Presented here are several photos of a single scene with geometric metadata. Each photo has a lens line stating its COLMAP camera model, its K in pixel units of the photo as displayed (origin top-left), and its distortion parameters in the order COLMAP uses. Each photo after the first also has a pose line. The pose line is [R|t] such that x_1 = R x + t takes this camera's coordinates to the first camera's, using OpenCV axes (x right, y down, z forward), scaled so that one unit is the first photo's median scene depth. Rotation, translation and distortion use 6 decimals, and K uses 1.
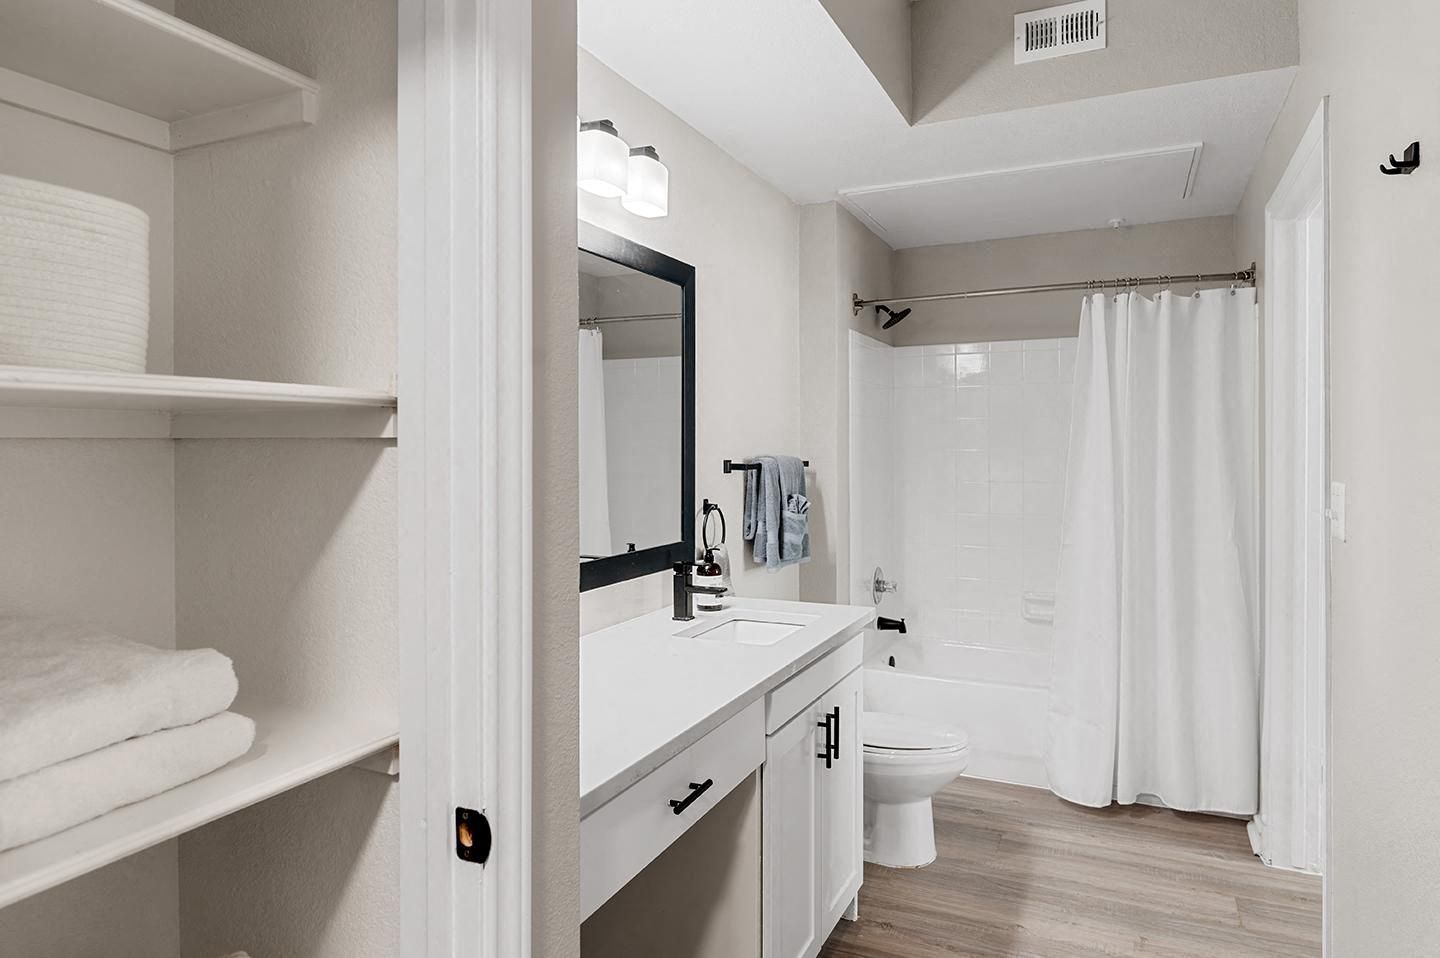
lens RADIAL K [[881.1, 0, 720.8], [0, 881.1, 446.3], [0, 0, 1]] dist [0.004460, 0.000940]
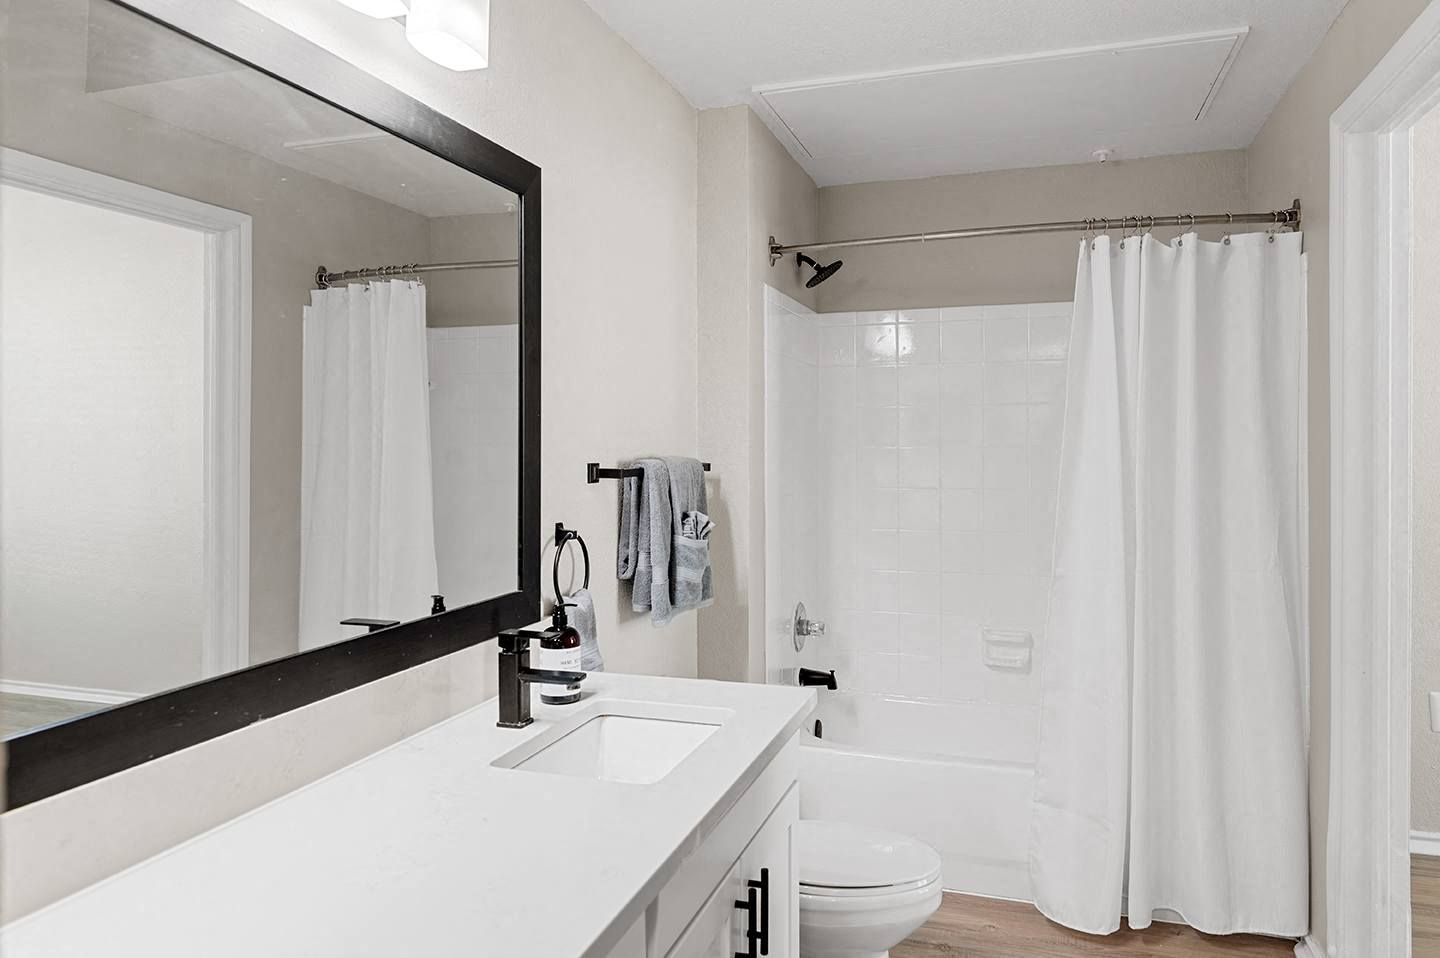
lens RADIAL K [[881.1, 0, 720.8], [0, 881.1, 446.3], [0, 0, 1]] dist [0.004460, 0.000940]
pose [[0.991932, -0.000569, 0.126768, 0.018439], [-0.000101, 0.999986, 0.005278, -0.000999], [-0.126769, -0.005249, 0.991918, 0.310229]]
